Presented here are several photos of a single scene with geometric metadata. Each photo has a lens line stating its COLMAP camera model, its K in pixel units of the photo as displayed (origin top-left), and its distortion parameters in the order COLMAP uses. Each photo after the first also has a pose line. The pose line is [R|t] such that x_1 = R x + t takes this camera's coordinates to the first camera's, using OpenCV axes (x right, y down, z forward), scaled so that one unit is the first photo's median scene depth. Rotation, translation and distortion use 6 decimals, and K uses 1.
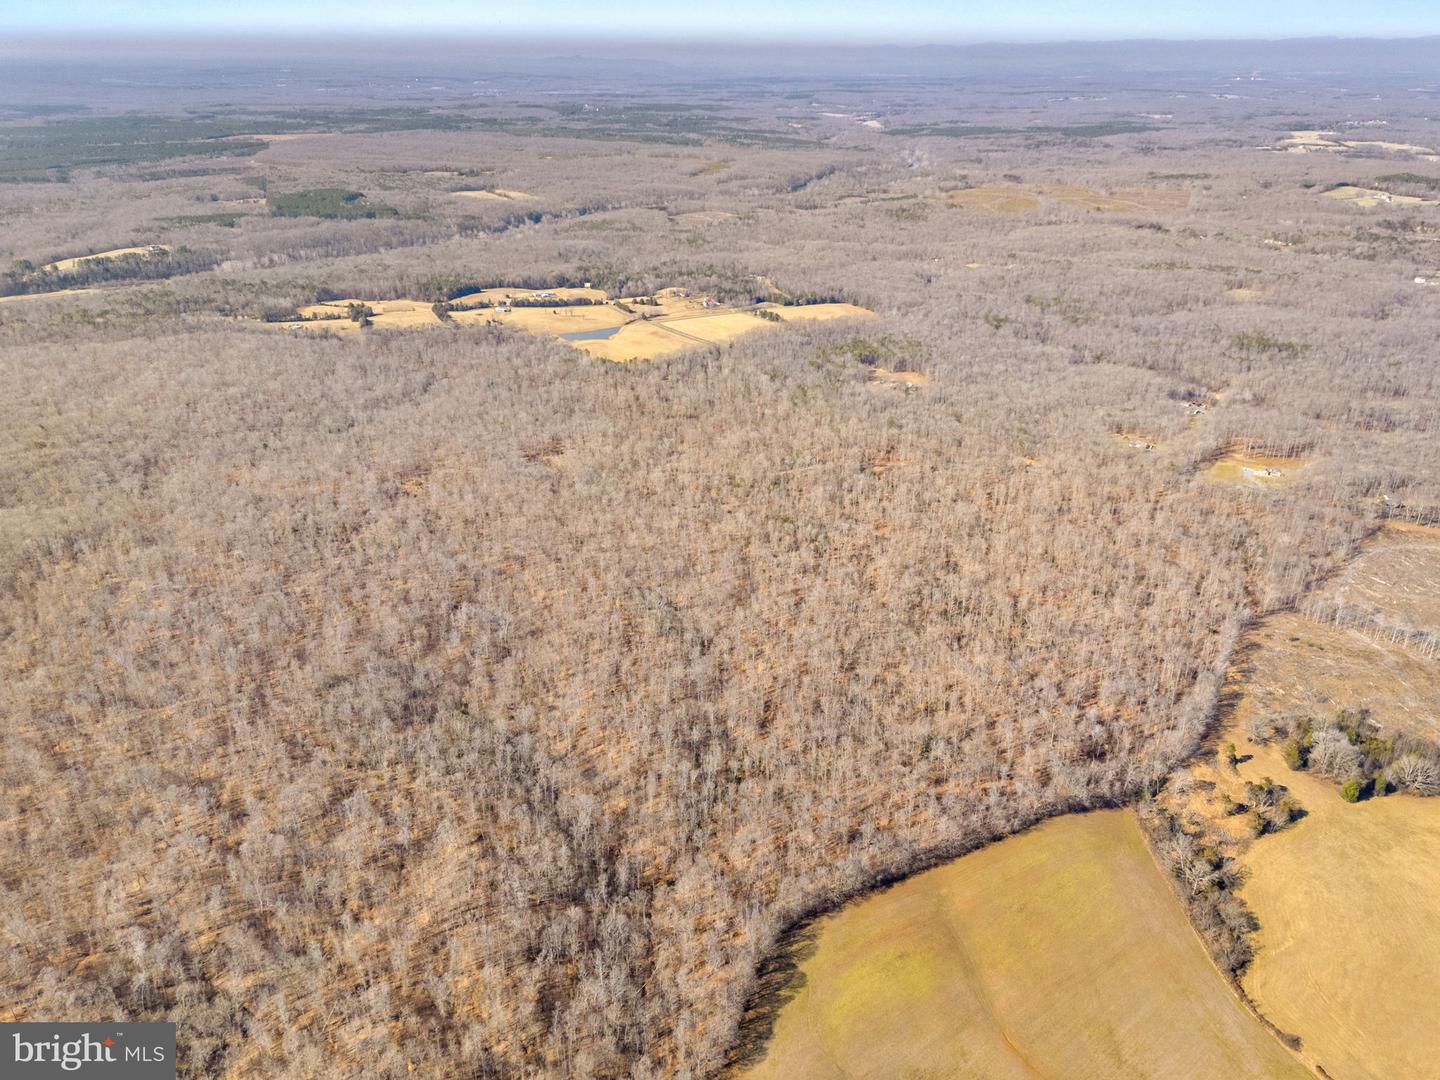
lens RADIAL K [[1021.0, 0, 739.2], [0, 1021.0, 543.6], [0, 0, 1]] dist [0.069714, -0.051366]
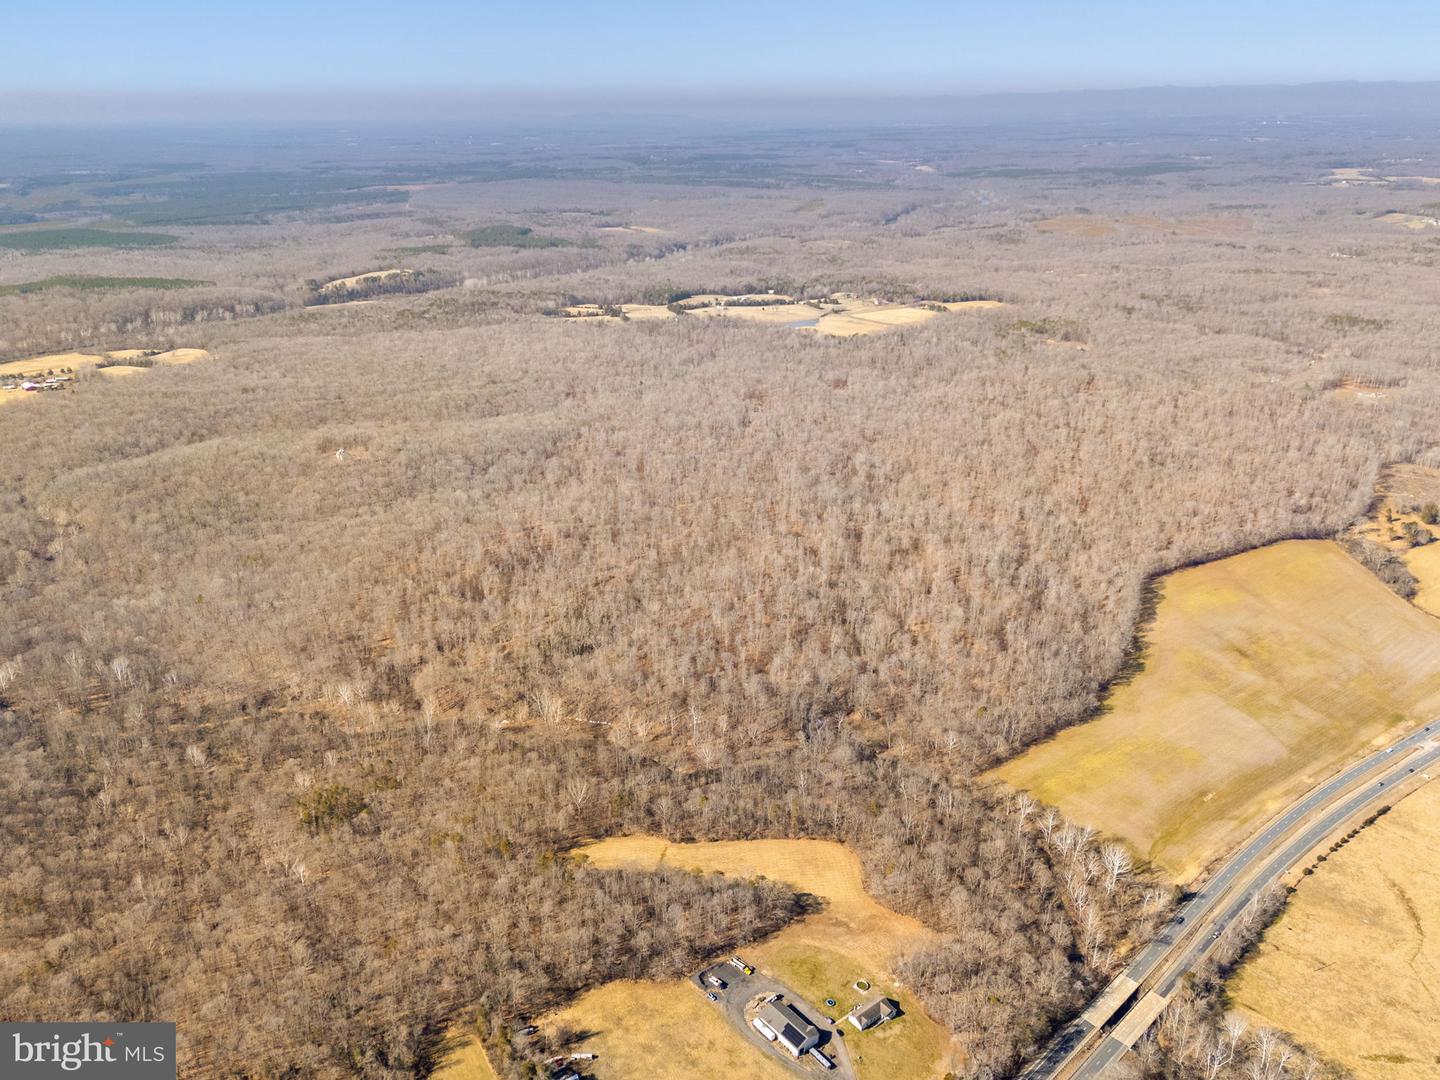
lens RADIAL K [[1021.0, 0, 739.2], [0, 1021.0, 543.6], [0, 0, 1]] dist [0.069714, -0.051366]
pose [[0.999569, -0.004375, -0.029041, -0.152895], [0.003139, 0.999094, -0.042441, 0.098332], [0.029201, 0.042331, 0.998677, -0.202106]]
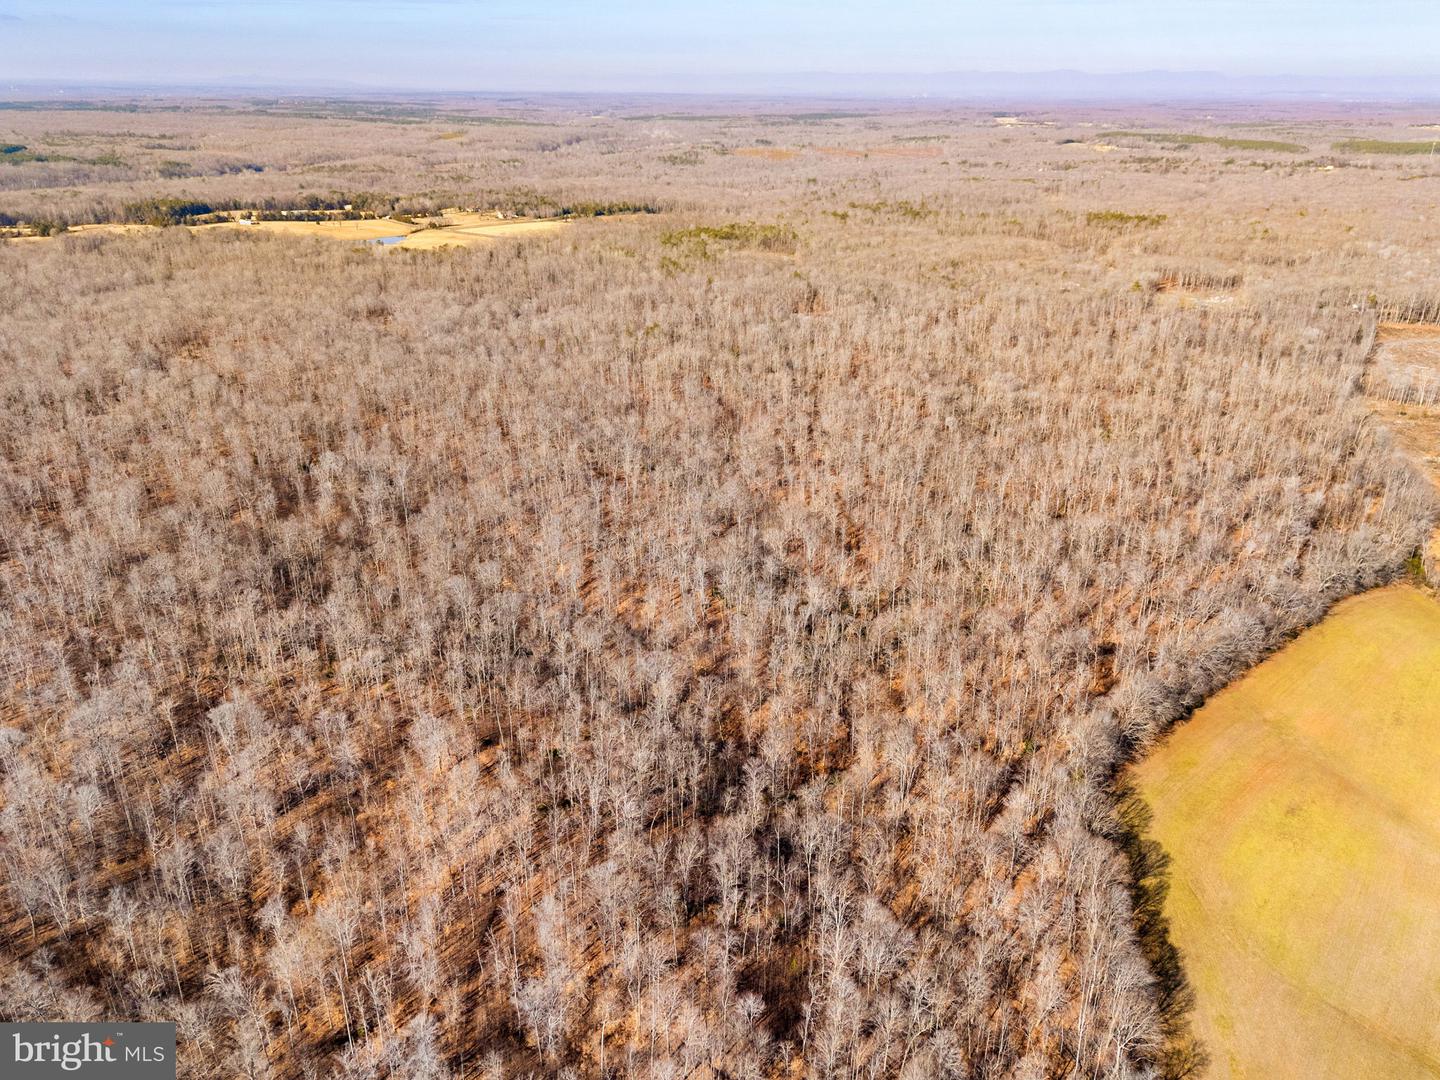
lens RADIAL K [[1031.4, 0, 712.7], [0, 1031.4, 541.5], [0, 0, 1]] dist [0.068949, -0.055055]
pose [[0.972183, -0.099264, 0.212148, -0.067295], [0.103184, 0.994634, -0.007457, 0.054647], [-0.210269, 0.029140, 0.977209, 0.121138]]
